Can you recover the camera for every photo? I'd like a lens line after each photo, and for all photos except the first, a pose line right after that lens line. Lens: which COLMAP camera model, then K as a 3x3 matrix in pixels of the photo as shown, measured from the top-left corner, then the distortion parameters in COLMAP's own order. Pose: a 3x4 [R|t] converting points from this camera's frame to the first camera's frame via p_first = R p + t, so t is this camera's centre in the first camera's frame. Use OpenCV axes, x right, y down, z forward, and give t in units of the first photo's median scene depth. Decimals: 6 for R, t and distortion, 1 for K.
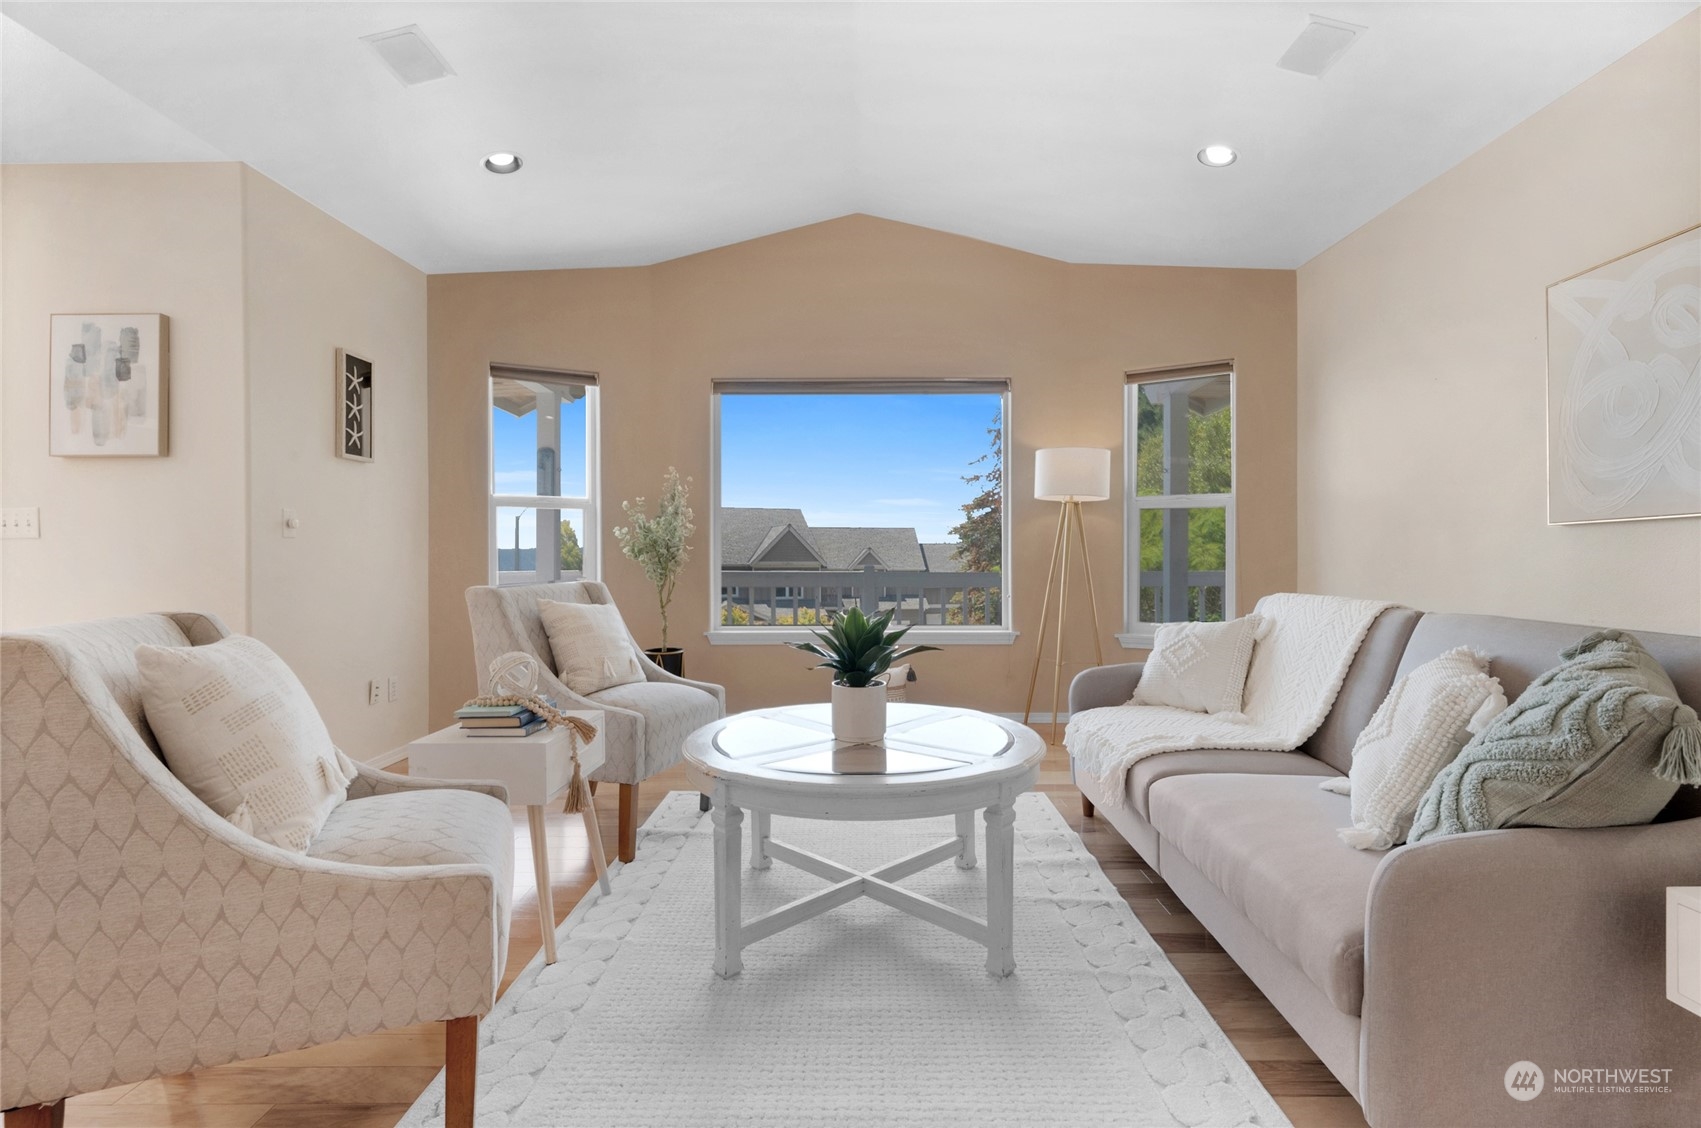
lens RADIAL K [[783.9, 0, 851.9], [0, 783.9, 560.9], [0, 0, 1]] dist [-0.000360, 0.000188]
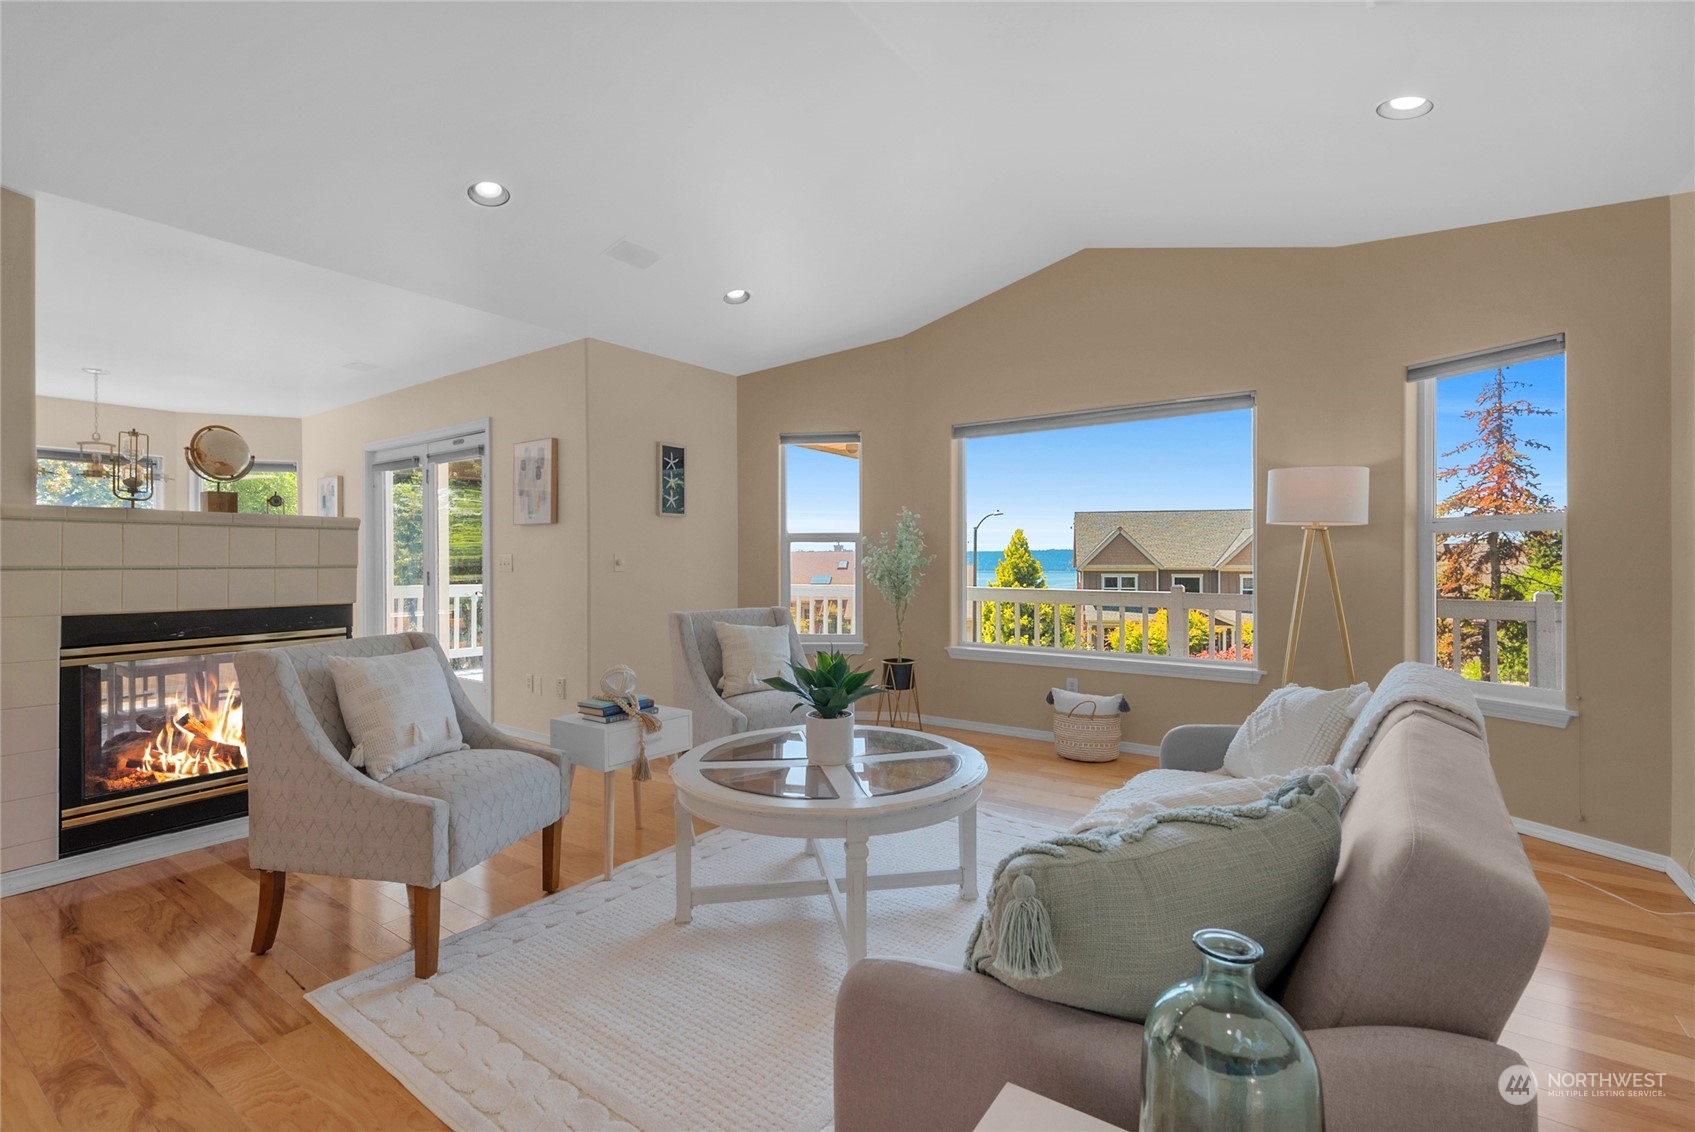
lens RADIAL K [[713.6, 0, 847.9], [0, 713.6, 562.9], [0, 0, 1]] dist [0.008765, 0.000011]
pose [[0.833041, 0.005179, -0.553187, 0.434610], [-0.005897, 0.999982, 0.000482, -0.050616], [0.553180, 0.002861, 0.833057, 0.079653]]
